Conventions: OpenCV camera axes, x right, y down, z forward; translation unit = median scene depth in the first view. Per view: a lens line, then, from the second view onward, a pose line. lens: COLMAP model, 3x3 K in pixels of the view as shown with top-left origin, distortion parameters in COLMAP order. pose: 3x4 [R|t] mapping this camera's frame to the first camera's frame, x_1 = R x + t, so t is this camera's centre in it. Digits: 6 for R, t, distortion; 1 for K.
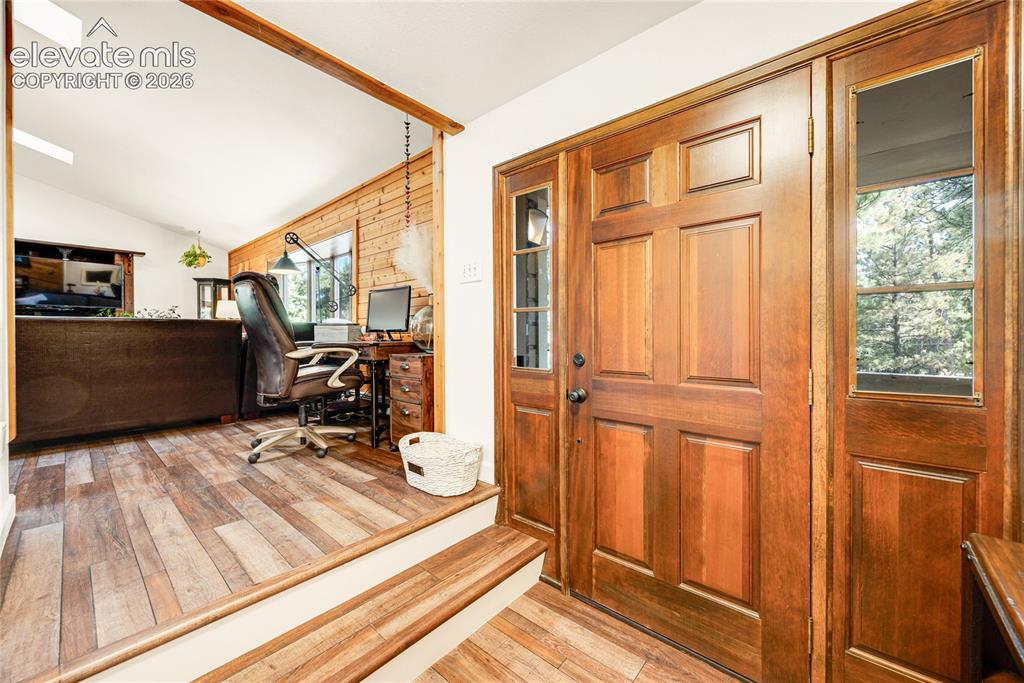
lens RADIAL K [[392.6, 0, 512.5], [0, 392.6, 335.6], [0, 0, 1]] dist [-0.002124, -0.000286]
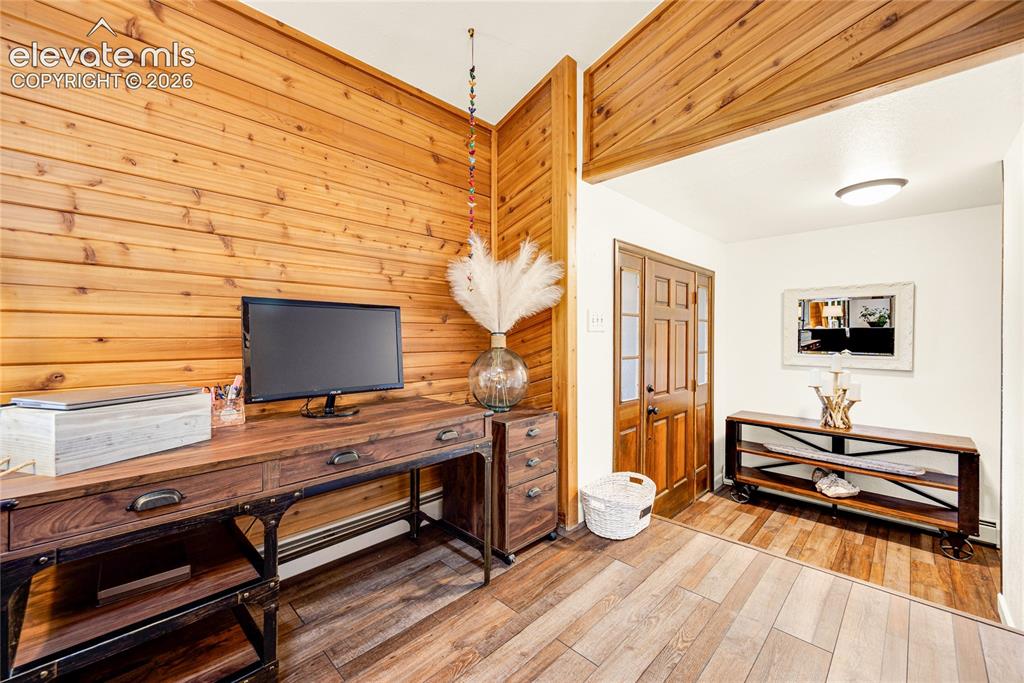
lens RADIAL K [[392.6, 0, 512.5], [0, 392.6, 335.6], [0, 0, 1]] dist [-0.002124, -0.000286]
pose [[0.083589, 0.005820, 0.996483, -1.222662], [-0.003331, 0.999979, -0.005561, -0.120049], [-0.996495, -0.002854, 0.083607, 1.158919]]
